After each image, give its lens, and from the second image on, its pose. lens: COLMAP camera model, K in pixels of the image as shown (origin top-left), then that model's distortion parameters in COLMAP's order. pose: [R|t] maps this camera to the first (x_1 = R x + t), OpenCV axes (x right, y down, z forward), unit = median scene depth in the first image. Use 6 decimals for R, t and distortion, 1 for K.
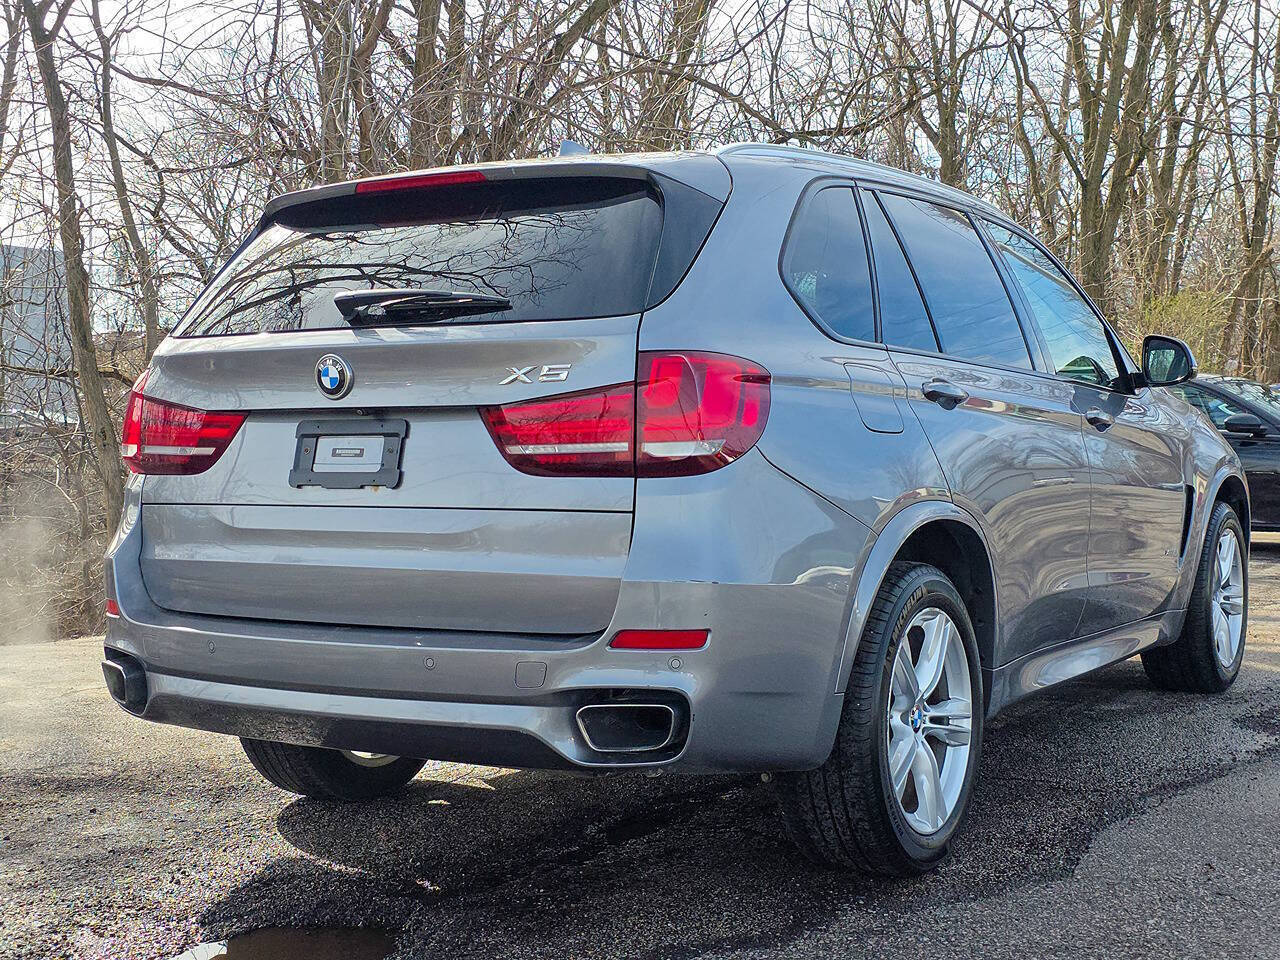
lens RADIAL K [[1724.1, 0, 695.0], [0, 1724.1, 480.2], [0, 0, 1]] dist [0.112472, -0.029563]
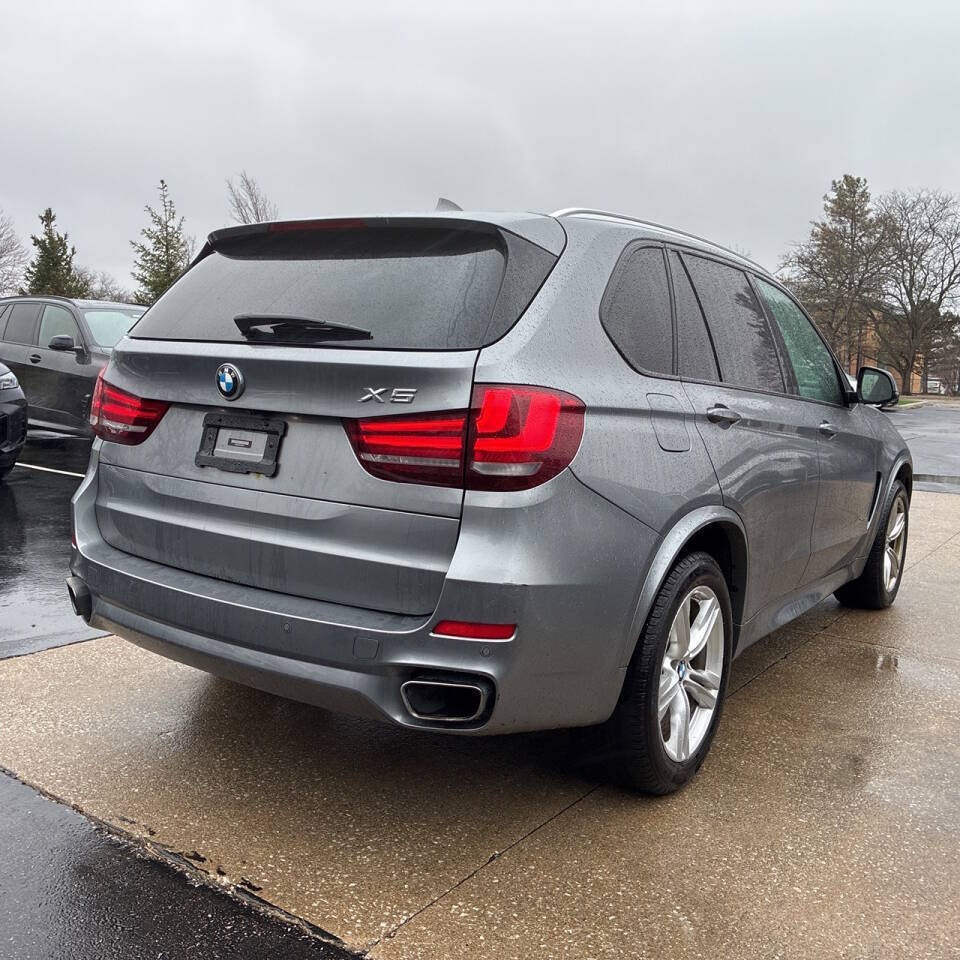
lens RADIAL K [[994.1, 0, 515.7], [0, 994.1, 478.7], [0, 0, 1]] dist [0.005645, -0.016396]
pose [[0.997247, 0.068688, -0.027944, 0.017542], [-0.066384, 0.994867, 0.076373, -0.058322], [0.033047, -0.074308, 0.996688, 0.297994]]
